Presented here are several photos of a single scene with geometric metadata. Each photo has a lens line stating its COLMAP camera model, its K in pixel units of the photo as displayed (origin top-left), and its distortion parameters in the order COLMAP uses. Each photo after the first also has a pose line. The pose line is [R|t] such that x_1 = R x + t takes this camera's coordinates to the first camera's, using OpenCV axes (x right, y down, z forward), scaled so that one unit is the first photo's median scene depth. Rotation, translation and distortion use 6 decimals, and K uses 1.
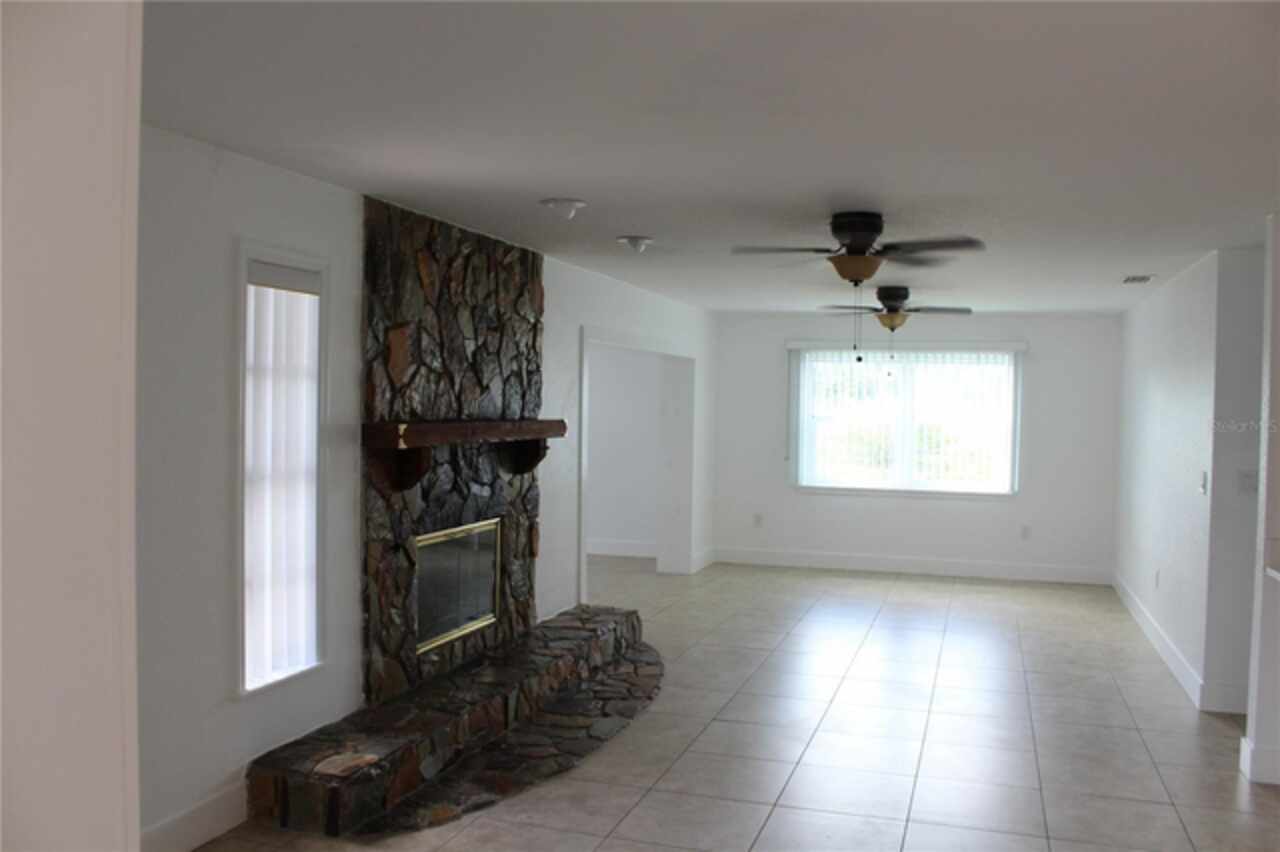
lens RADIAL K [[1068.6, 0, 664.3], [0, 1068.6, 436.5], [0, 0, 1]] dist [-0.149289, 0.120890]
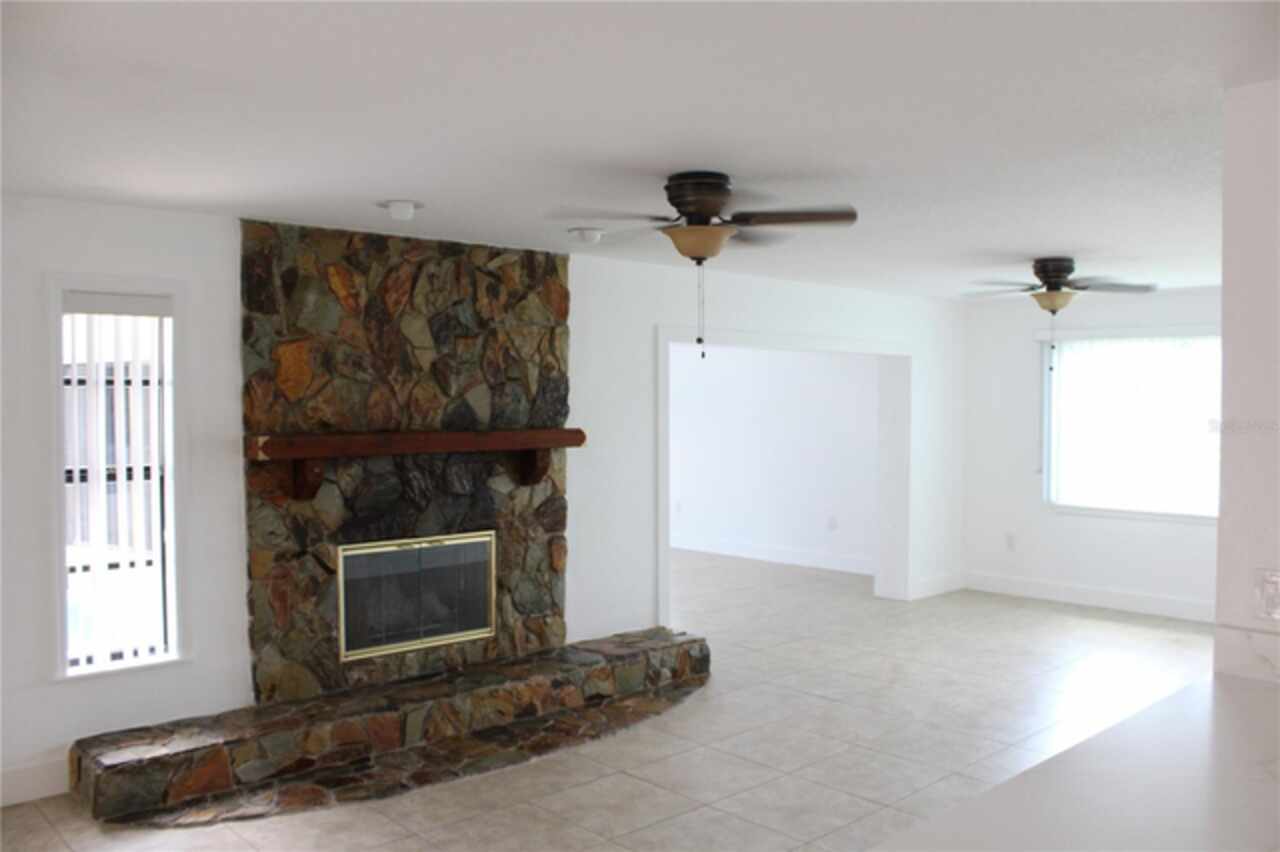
lens RADIAL K [[1068.6, 0, 641.0], [0, 1068.6, 433.5], [0, 0, 1]] dist [-0.149289, 0.120890]
pose [[0.868488, -0.000178, -0.495709, 0.515763], [-0.002078, 0.999990, -0.004000, -0.009438], [0.495705, 0.004504, 0.868479, 0.259506]]
